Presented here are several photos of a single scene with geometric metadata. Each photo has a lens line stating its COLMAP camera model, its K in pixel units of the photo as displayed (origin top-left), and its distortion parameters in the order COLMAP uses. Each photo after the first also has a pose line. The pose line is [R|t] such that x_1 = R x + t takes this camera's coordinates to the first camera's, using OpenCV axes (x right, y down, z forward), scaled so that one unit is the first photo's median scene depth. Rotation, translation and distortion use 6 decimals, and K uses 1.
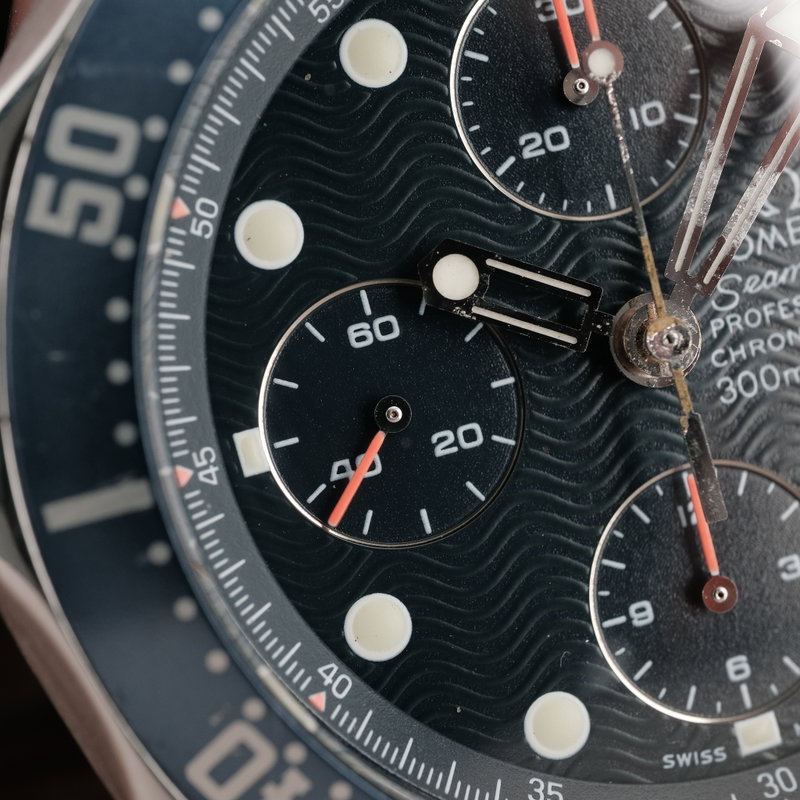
lens RADIAL K [[1399.9, 0, 405.0], [0, 1399.9, 399.4], [0, 0, 1]] dist [0.033252, 0.000000]
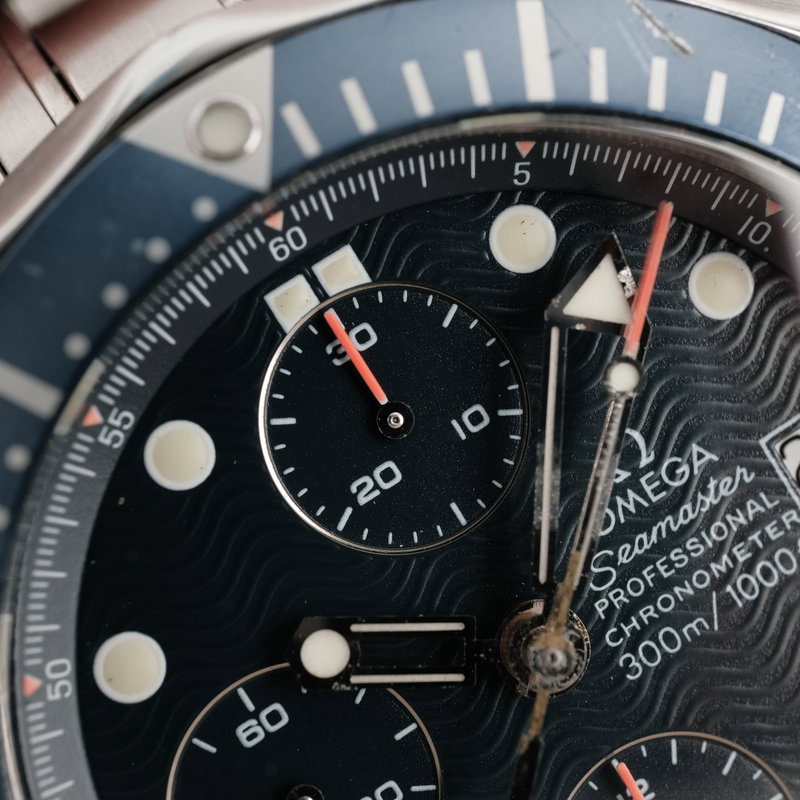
lens RADIAL K [[1399.9, 0, 400.6], [0, 1399.9, 407.6], [0, 0, 1]] dist [0.033252, 0.000000]
pose [[0.957566, -0.286789, -0.028628, 0.160479], [0.287448, 0.957536, 0.022316, -0.253299], [0.021013, -0.029598, 0.999341, 0.030158]]
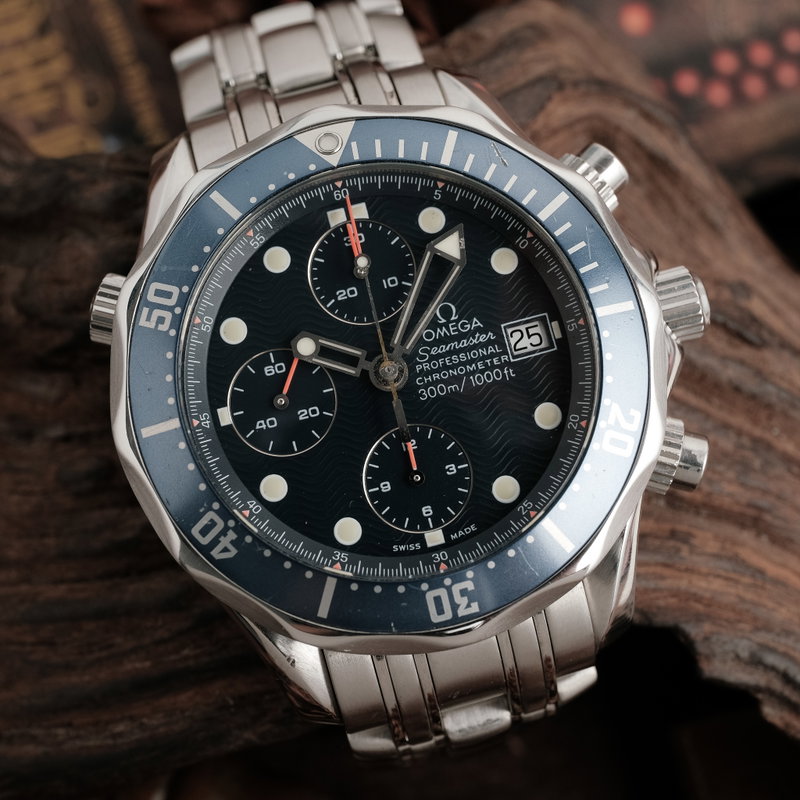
lens RADIAL K [[1399.9, 0, 399.0], [0, 1399.9, 394.8], [0, 0, 1]] dist [0.033252, 0.000000]
pose [[0.993074, -0.005590, -0.117356, 0.483094], [-0.009842, 0.991398, -0.130507, 0.315391], [0.117076, 0.130759, 0.984477, -1.399265]]
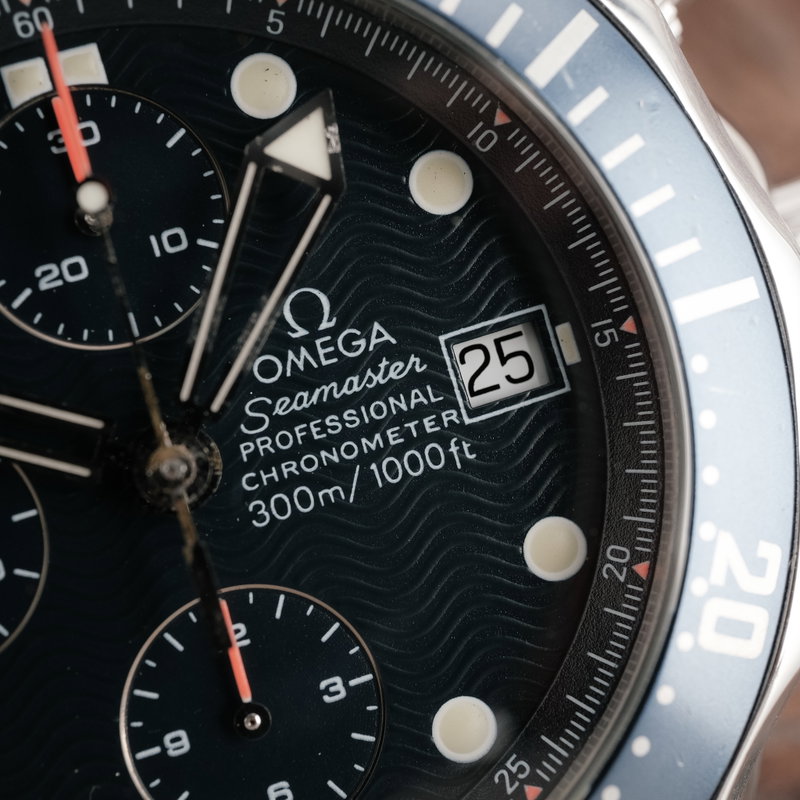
lens RADIAL K [[1399.9, 0, 394.8], [0, 1399.9, 405.1], [0, 0, 1]] dist [0.033252, 0.000000]
pose [[0.999420, -0.033890, -0.003342, 0.341223], [0.033793, 0.999094, -0.025866, -0.056180], [0.004216, 0.025738, 0.999660, 0.003631]]
